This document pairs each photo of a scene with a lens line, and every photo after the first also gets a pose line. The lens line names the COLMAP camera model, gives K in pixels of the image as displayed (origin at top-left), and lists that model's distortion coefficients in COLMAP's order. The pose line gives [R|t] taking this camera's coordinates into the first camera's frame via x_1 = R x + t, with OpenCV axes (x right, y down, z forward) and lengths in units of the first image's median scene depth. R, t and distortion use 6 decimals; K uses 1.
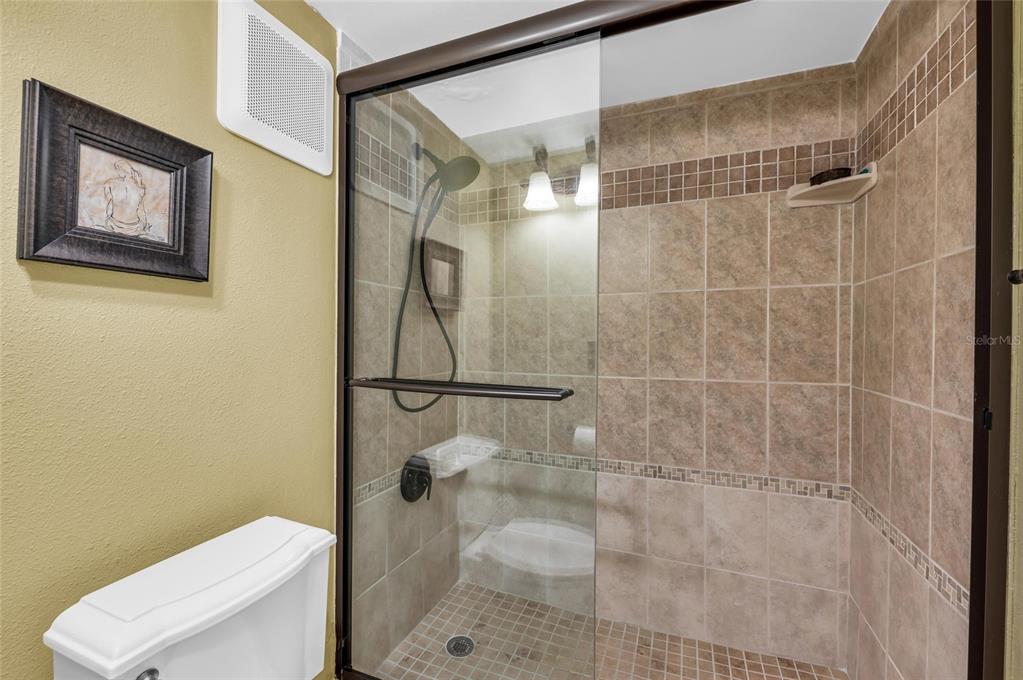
lens RADIAL K [[383.2, 0, 513.1], [0, 383.2, 342.2], [0, 0, 1]] dist [0.001641, -0.004288]
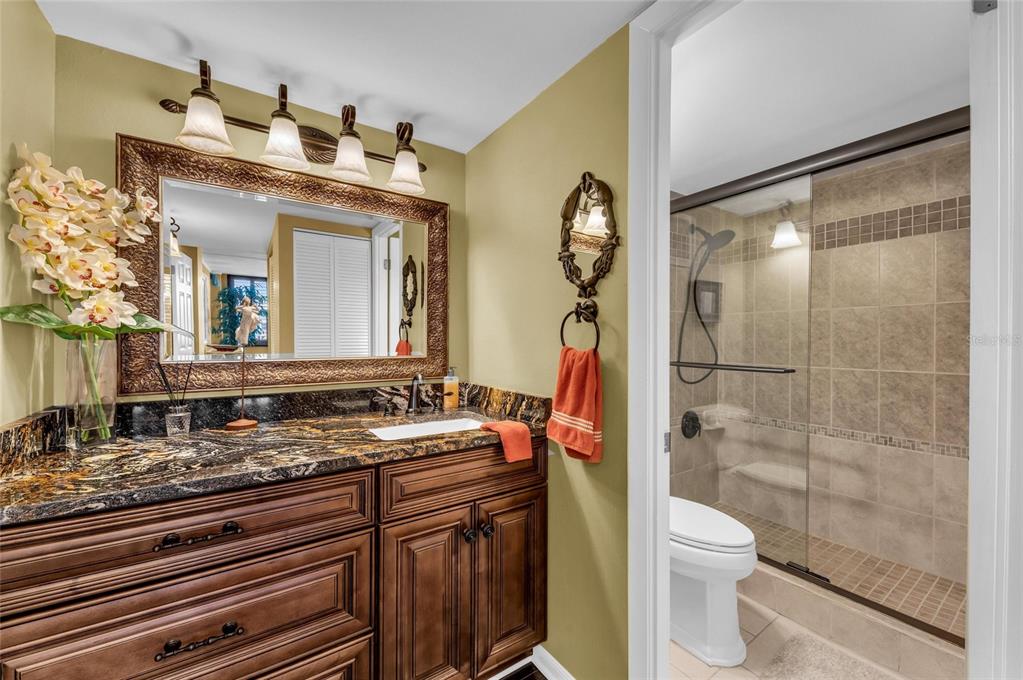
lens RADIAL K [[383.2, 0, 513.1], [0, 383.2, 342.2], [0, 0, 1]] dist [0.001641, -0.004288]
pose [[0.822013, 0.001599, -0.569466, 0.061011], [-0.003650, 0.999990, -0.002460, 0.003803], [0.569457, 0.004101, 0.822011, -0.823611]]
